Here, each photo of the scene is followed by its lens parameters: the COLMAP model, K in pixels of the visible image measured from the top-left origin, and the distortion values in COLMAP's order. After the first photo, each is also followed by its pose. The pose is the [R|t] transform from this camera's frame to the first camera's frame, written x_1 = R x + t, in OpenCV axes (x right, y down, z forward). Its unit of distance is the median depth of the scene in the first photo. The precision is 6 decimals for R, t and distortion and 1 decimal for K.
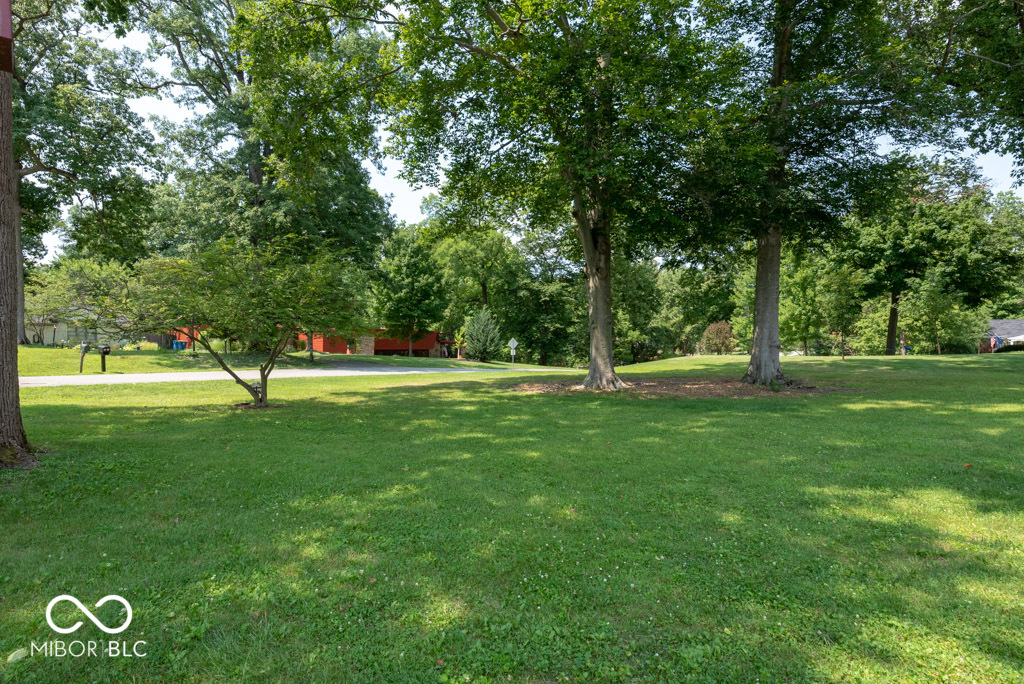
lens RADIAL K [[557.7, 0, 513.3], [0, 557.7, 344.7], [0, 0, 1]] dist [-0.007937, -0.001589]
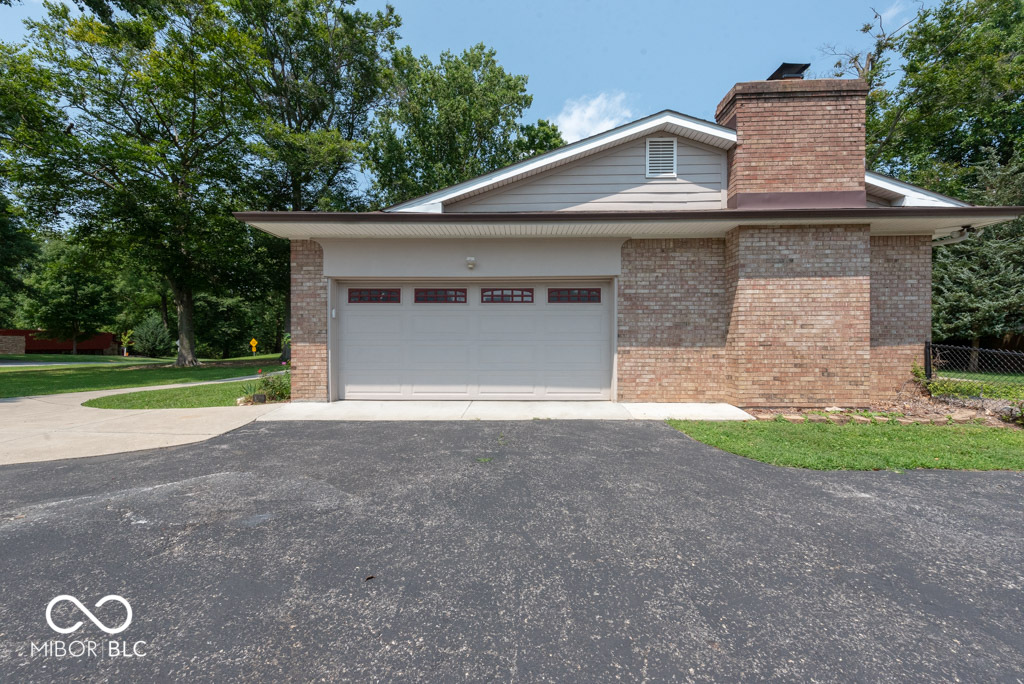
lens RADIAL K [[410.0, 0, 513.3], [0, 410.0, 342.6], [0, 0, 1]] dist [0.006961, -0.000830]
pose [[0.823235, -0.003781, 0.567689, 0.076425], [0.005493, 0.999984, -0.001306, 0.002029], [-0.567675, 0.004193, 0.823242, -0.202321]]
